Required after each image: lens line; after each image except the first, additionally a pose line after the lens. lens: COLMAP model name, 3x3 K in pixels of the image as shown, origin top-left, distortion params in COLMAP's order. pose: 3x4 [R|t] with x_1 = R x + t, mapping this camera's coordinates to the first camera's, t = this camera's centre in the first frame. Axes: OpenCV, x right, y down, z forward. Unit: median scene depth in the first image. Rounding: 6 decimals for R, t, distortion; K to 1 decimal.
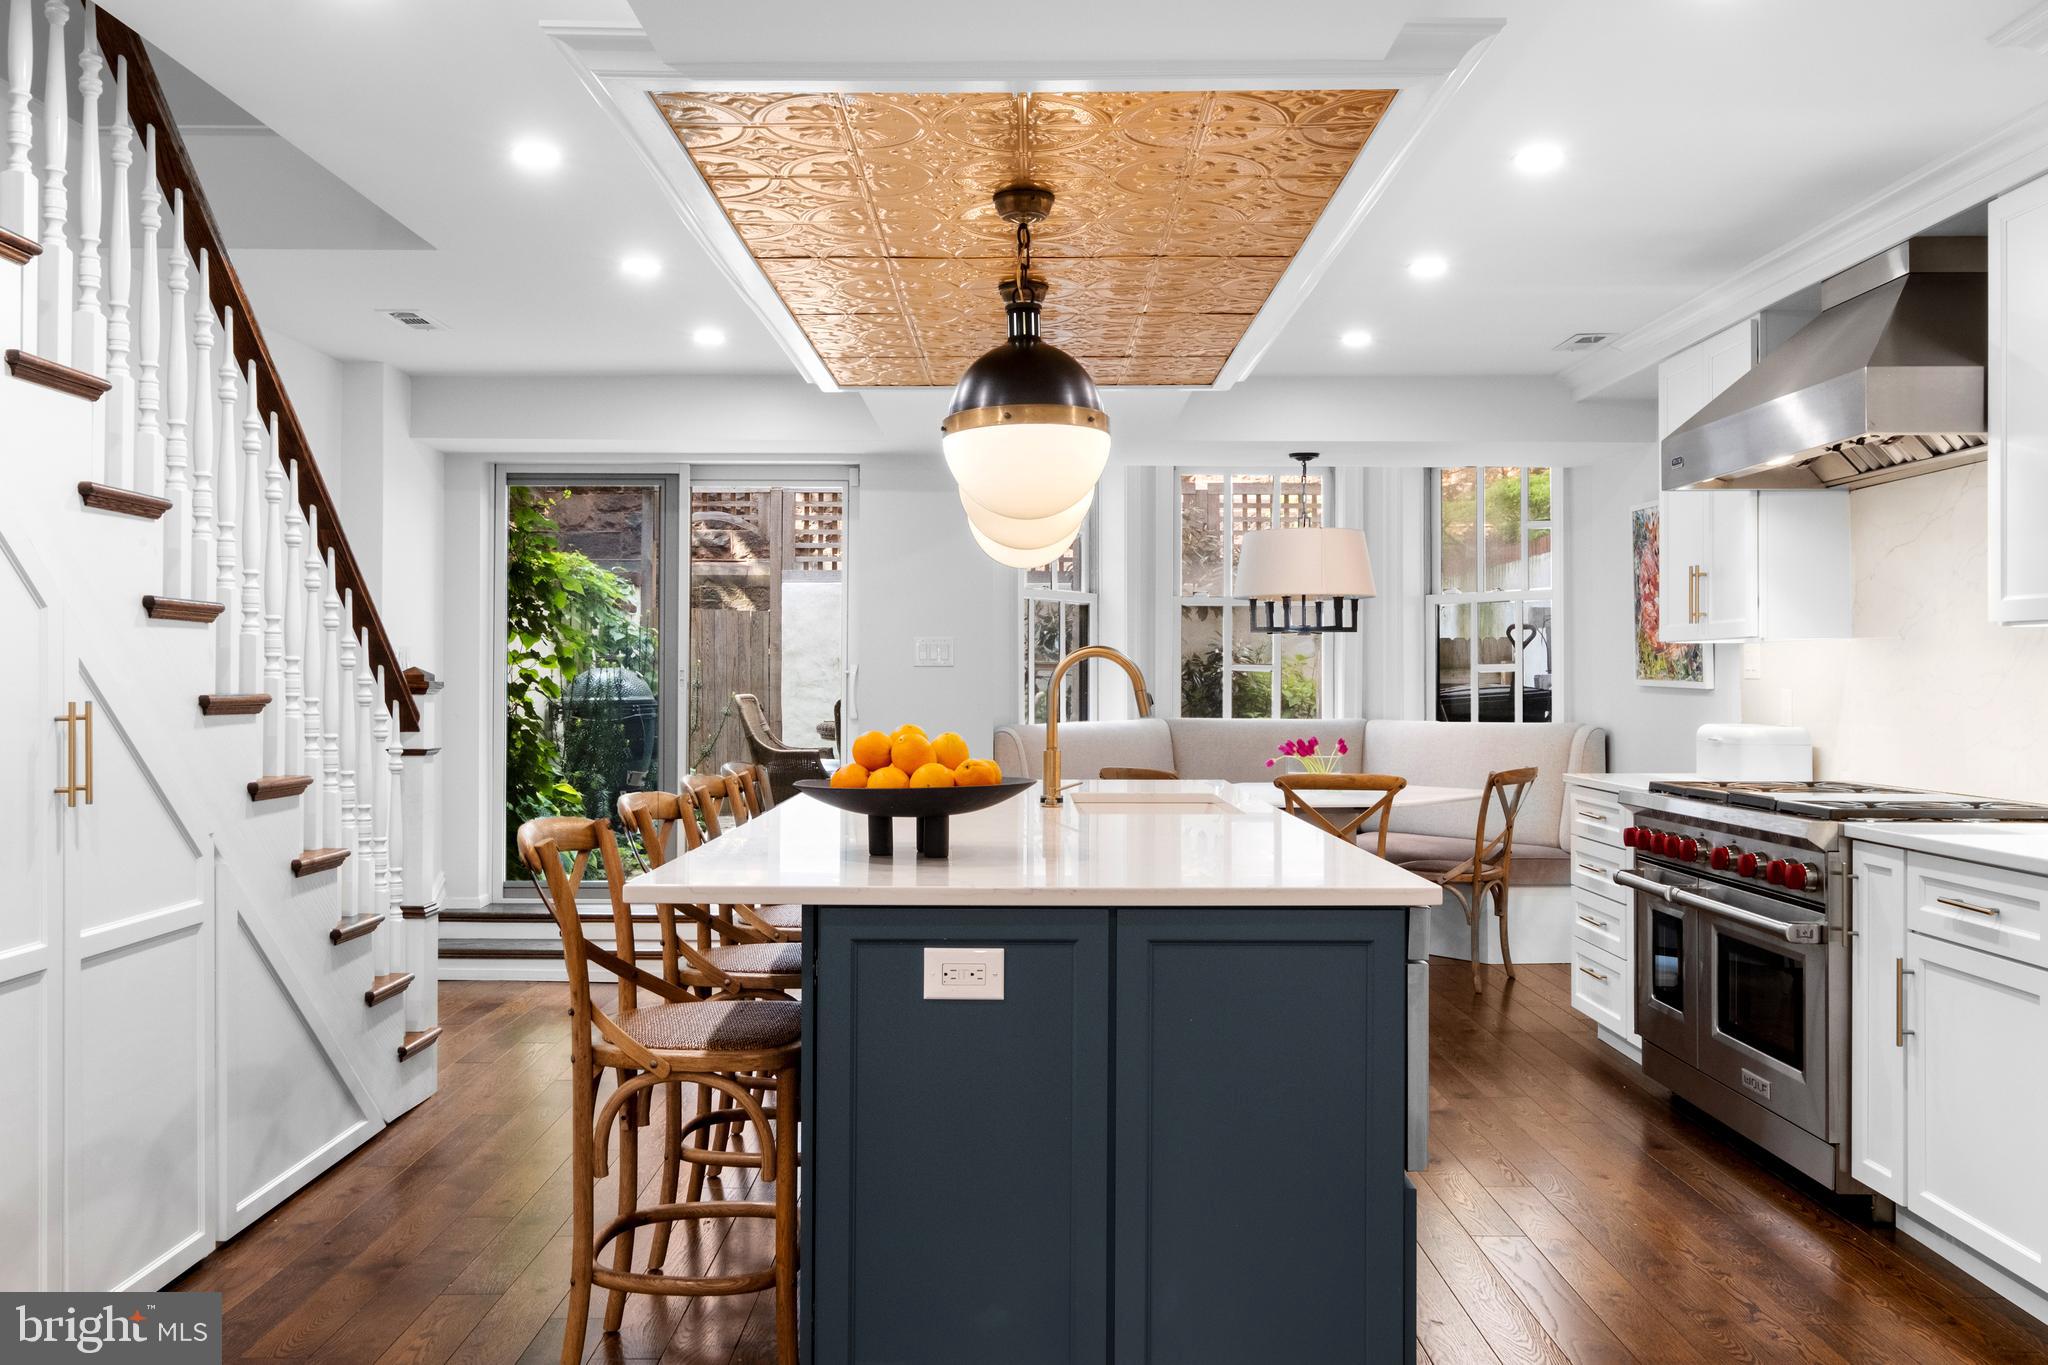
lens RADIAL K [[1682.6, 0, 1036.5], [0, 1682.6, 664.9], [0, 0, 1]] dist [-0.006319, 0.003035]
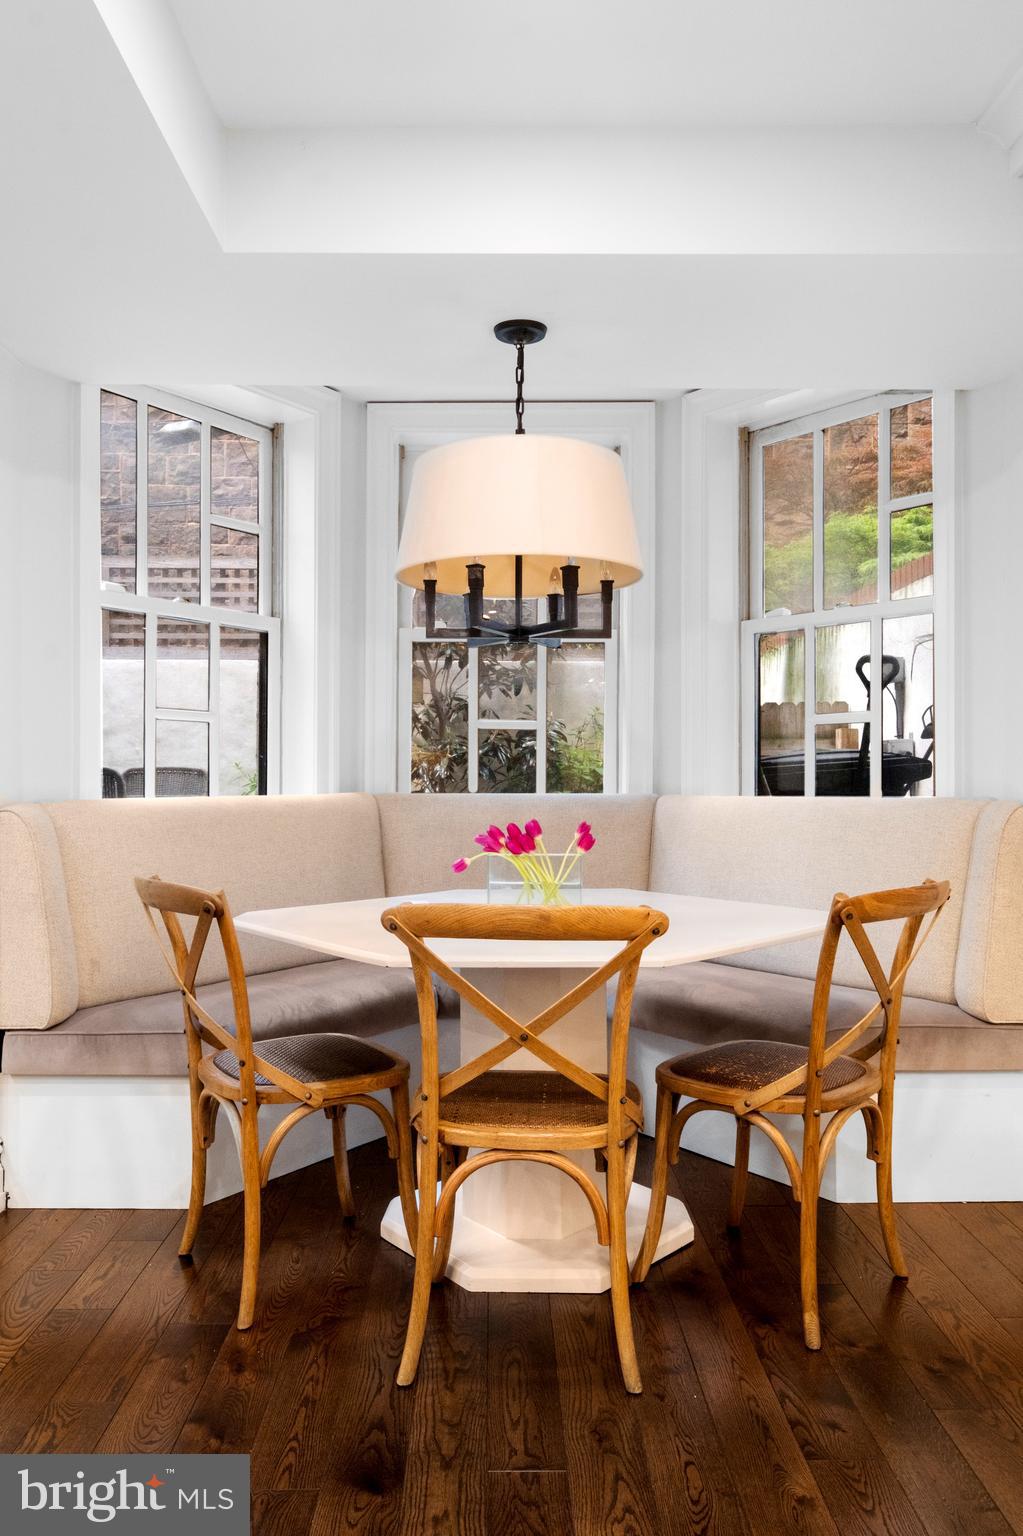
lens RADIAL K [[1100.6, 0, 513.6], [0, 1100.6, 776.2], [0, 0, 1]] dist [0.013244, -0.000088]
pose [[0.999999, 0.001093, -0.000250, 0.192713], [-0.001090, 0.999959, 0.008990, 0.029851], [0.000260, -0.008990, 0.999960, 0.760564]]
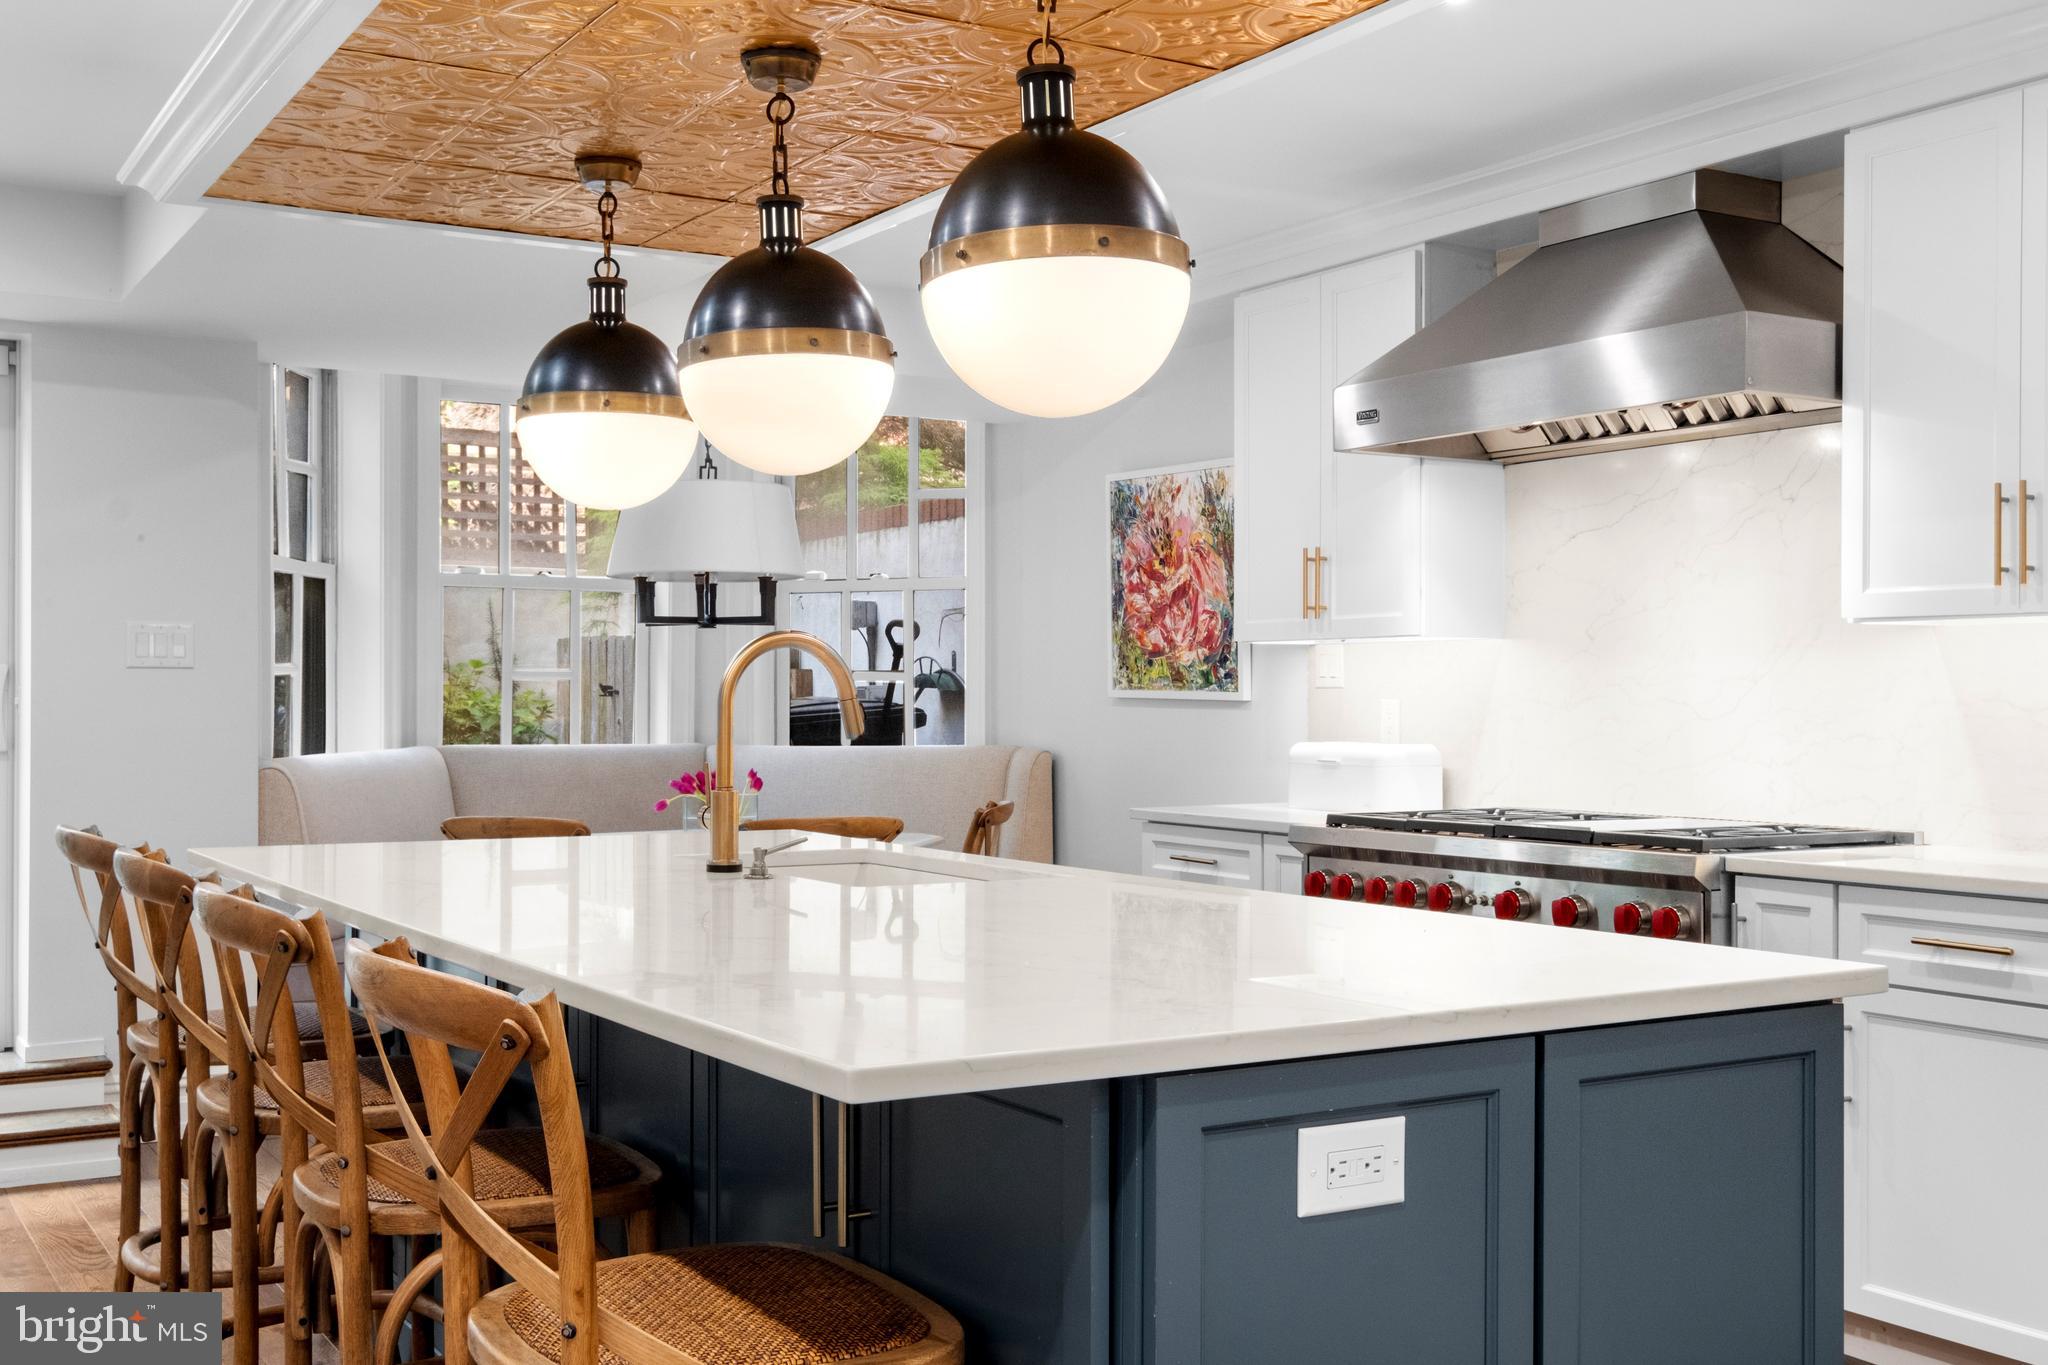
lens RADIAL K [[2077.9, 0, 1030.8], [0, 2077.9, 688.8], [0, 0, 1]] dist [0.001772, 0.000000]
pose [[0.855762, 0.003010, 0.517360, -0.227677], [-0.004902, 0.999985, 0.002290, 0.007062], [-0.517346, -0.004496, 0.855765, 0.193904]]
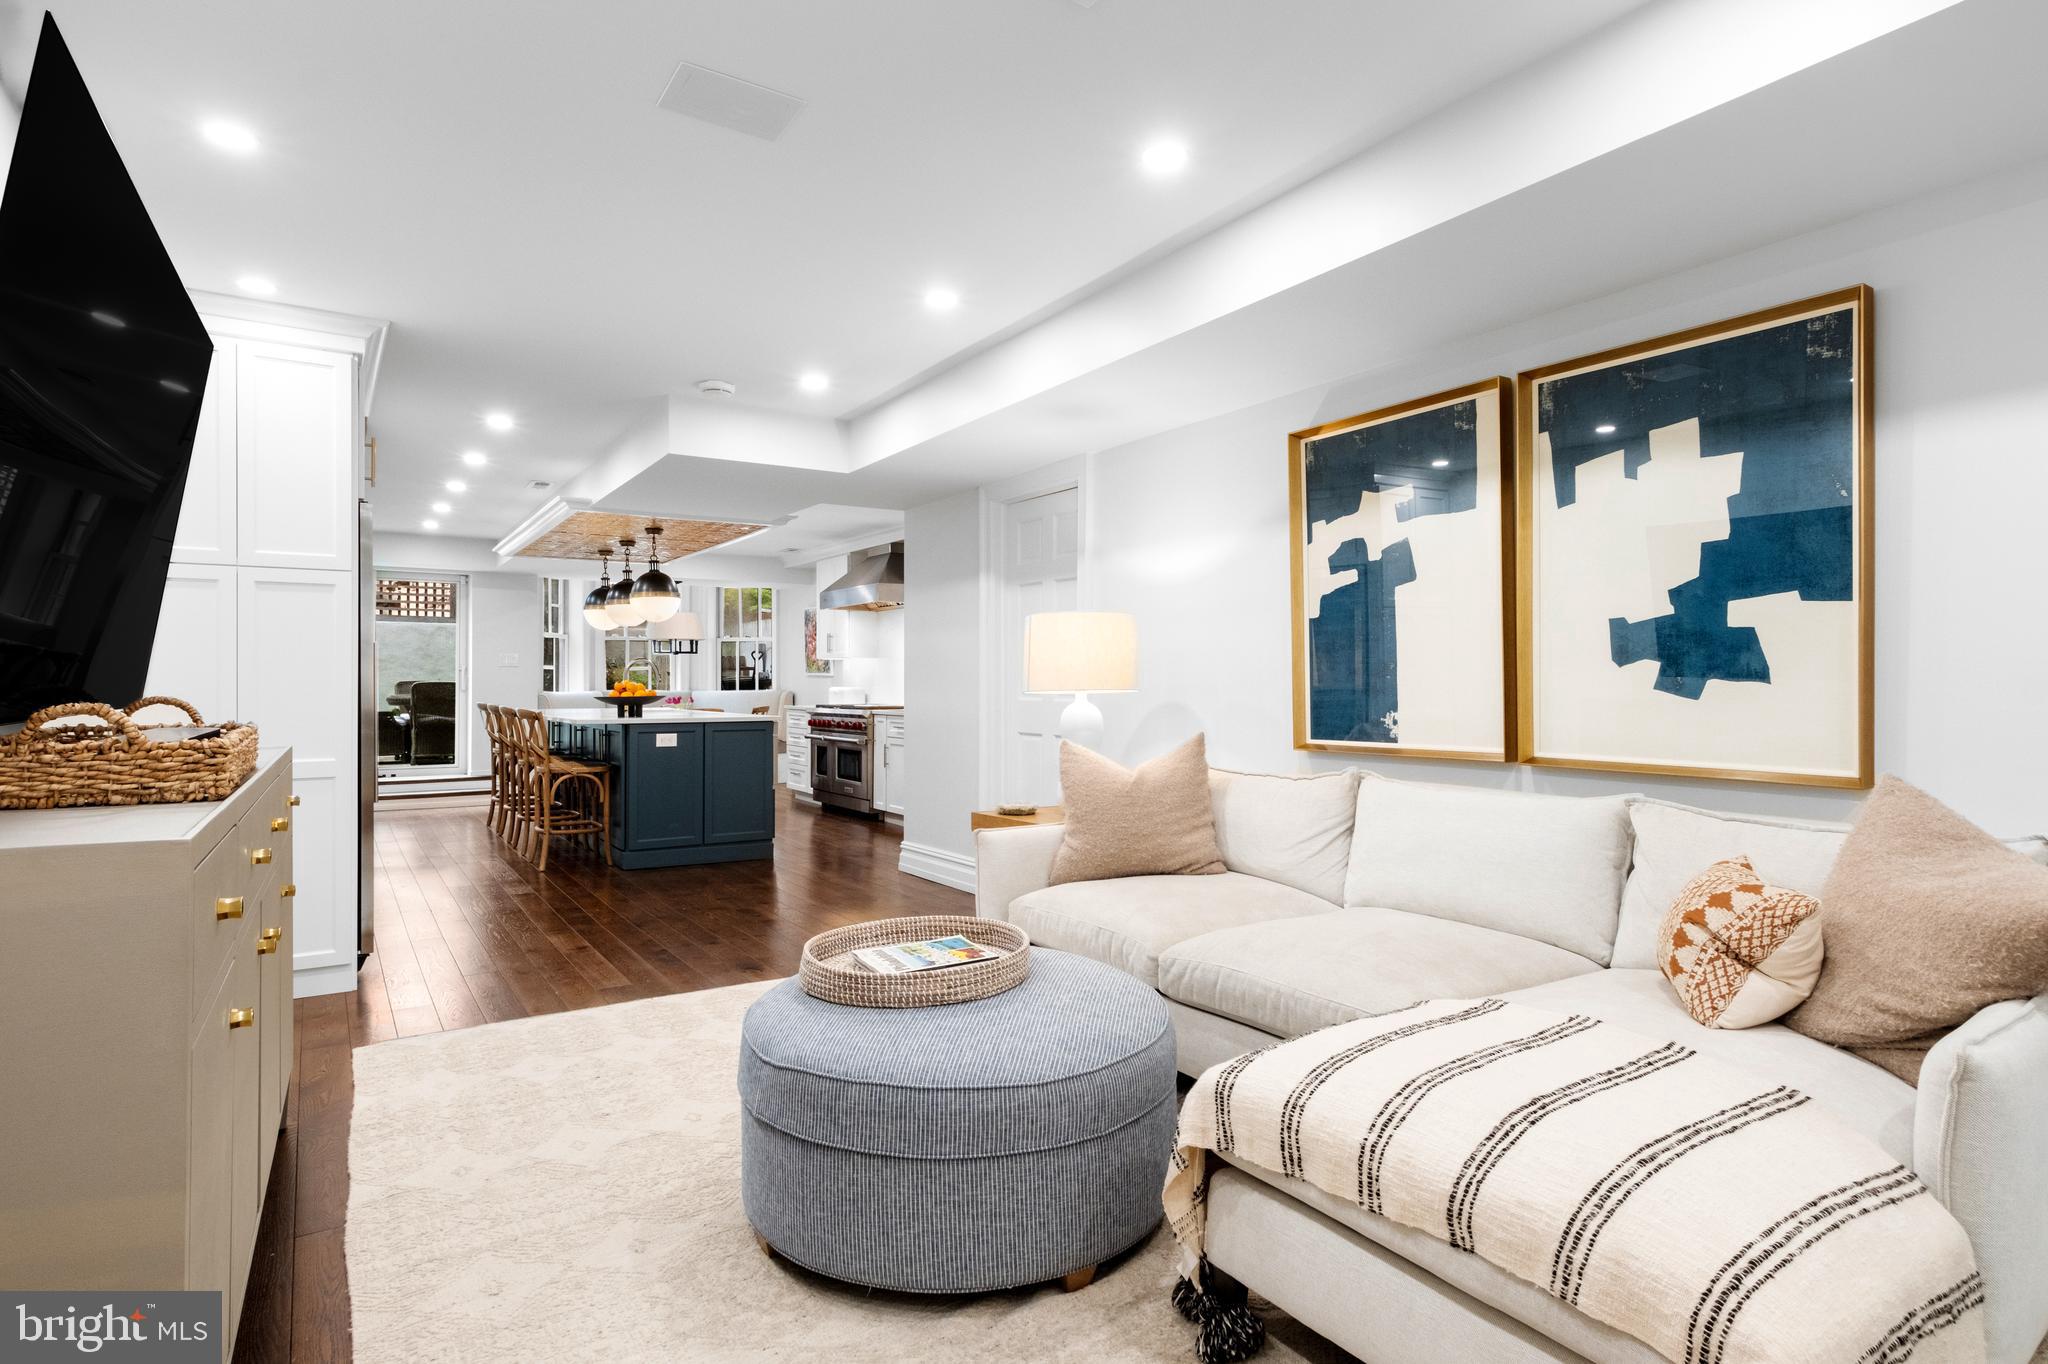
lens RADIAL K [[1041.0, 0, 1030.1], [0, 1041.0, 676.9], [0, 0, 1]] dist [0.003648, 0.000031]
pose [[0.834402, 0.000013, 0.551157, -0.304426], [-0.003214, 0.999983, 0.004843, 0.007995], [-0.551147, -0.005812, 0.834388, -0.684160]]
